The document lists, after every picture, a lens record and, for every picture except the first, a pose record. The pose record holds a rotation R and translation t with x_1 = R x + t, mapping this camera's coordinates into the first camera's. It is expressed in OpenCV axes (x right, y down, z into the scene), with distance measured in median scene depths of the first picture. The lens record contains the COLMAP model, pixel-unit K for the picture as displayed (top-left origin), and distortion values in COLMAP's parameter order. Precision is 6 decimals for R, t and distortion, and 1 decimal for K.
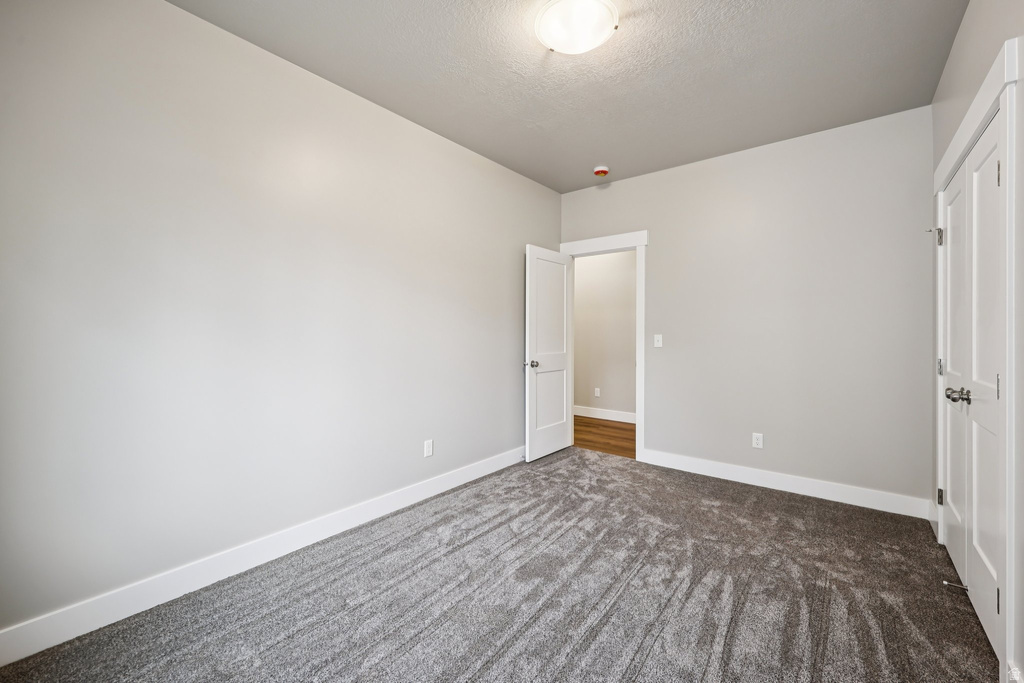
lens RADIAL K [[410.5, 0, 509.5], [0, 410.5, 338.5], [0, 0, 1]] dist [-0.000073, 0.000316]
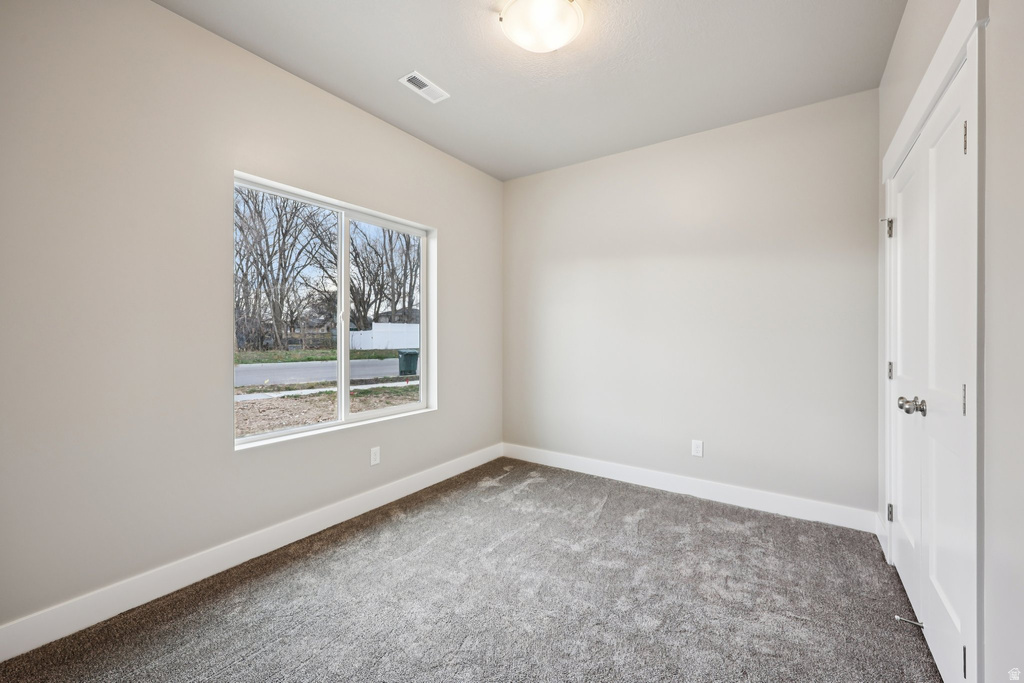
lens RADIAL K [[410.5, 0, 515.9], [0, 410.5, 334.9], [0, 0, 1]] dist [-0.000073, 0.000316]
pose [[0.996048, 0.000037, 0.088817, 0.169123], [0.000447, 0.999985, -0.005430, -0.008149], [-0.088816, 0.005449, 0.996033, 0.197948]]
